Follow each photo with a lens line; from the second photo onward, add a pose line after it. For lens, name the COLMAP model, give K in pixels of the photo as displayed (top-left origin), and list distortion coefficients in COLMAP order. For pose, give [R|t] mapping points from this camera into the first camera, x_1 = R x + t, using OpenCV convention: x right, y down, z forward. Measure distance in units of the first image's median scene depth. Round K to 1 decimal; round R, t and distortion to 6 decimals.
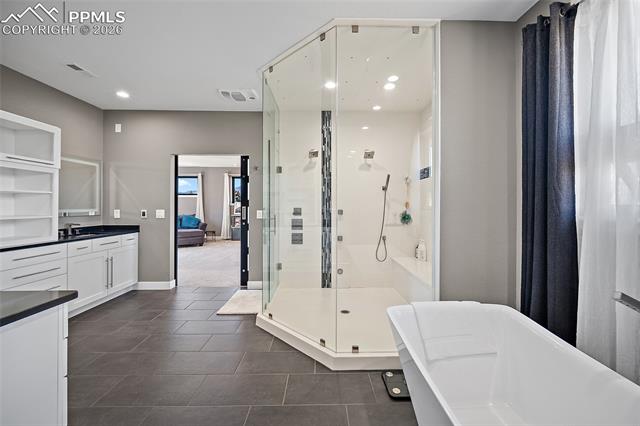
lens RADIAL K [[255.9, 0, 324.3], [0, 255.9, 207.2], [0, 0, 1]] dist [-0.001266, -0.000242]
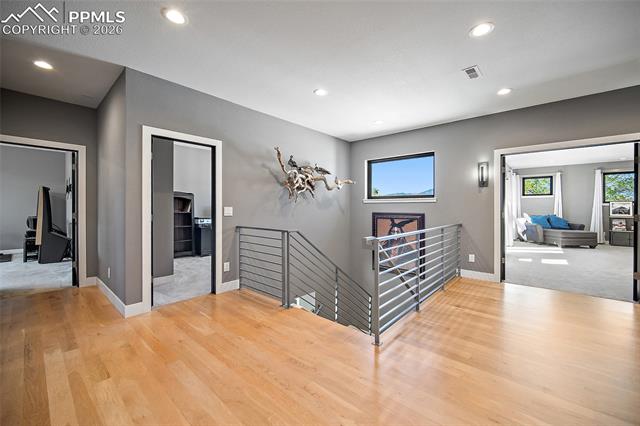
lens RADIAL K [[263.3, 0, 319.9], [0, 263.3, 209.4], [0, 0, 1]] dist [0.000540, 0.000128]
pose [[0.734892, 0.001838, -0.678182, -1.210109], [-0.002519, 0.999997, -0.000020, 0.021069], [0.678180, 0.001722, 0.734894, -0.861681]]
